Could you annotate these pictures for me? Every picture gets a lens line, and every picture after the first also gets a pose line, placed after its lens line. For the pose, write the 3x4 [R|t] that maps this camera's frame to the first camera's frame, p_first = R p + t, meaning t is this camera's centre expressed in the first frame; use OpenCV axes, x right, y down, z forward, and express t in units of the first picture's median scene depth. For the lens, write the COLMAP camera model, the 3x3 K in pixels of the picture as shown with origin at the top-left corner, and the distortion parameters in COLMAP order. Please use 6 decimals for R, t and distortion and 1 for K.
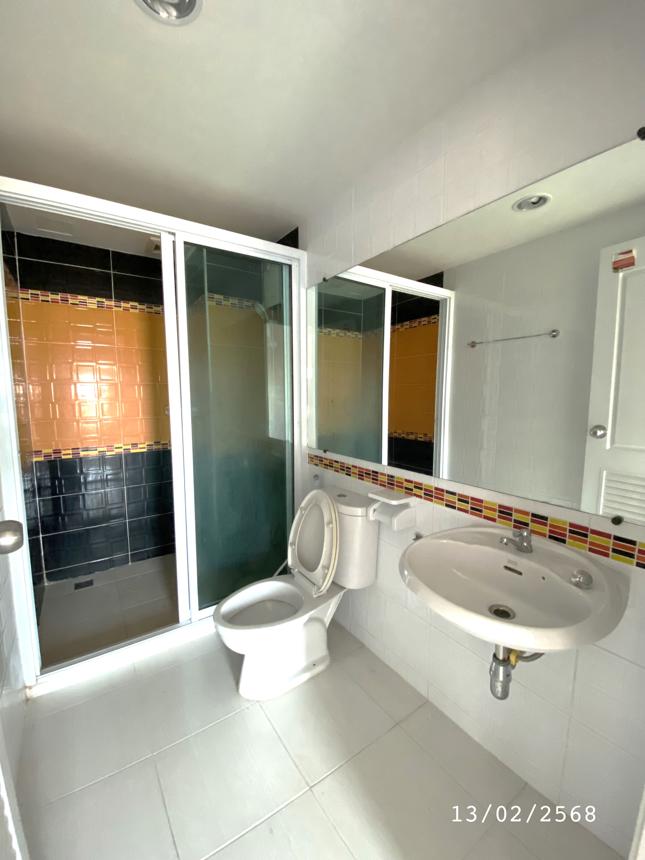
lens RADIAL K [[347.6, 0, 322.5], [0, 347.6, 430.0], [0, 0, 1]] dist [0.017521, -0.017512]
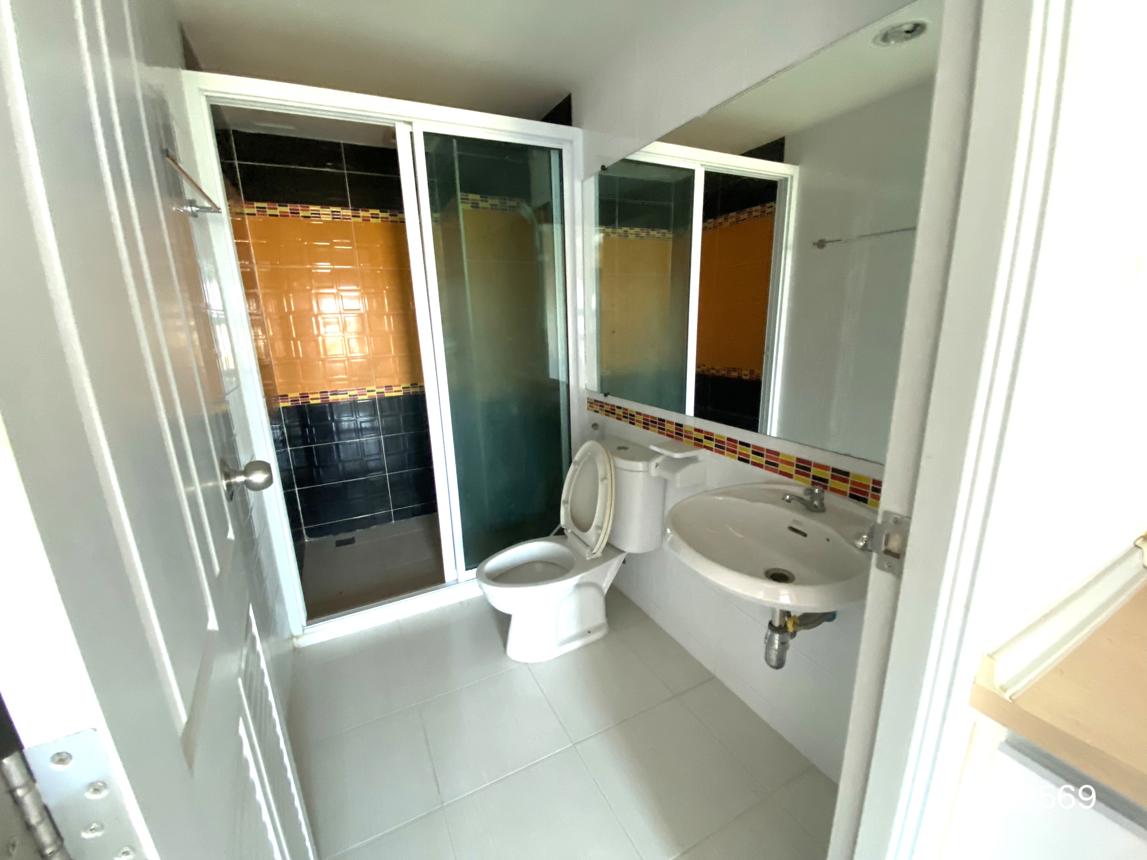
lens RADIAL K [[457.3, 0, 570.7], [0, 457.3, 432.0], [0, 0, 1]] dist [0.034693, -0.025121]
pose [[0.991458, 0.006290, -0.130273, 0.065521], [0.012423, 0.989741, 0.142329, -0.005435], [0.129832, -0.142732, 0.981209, -0.076751]]
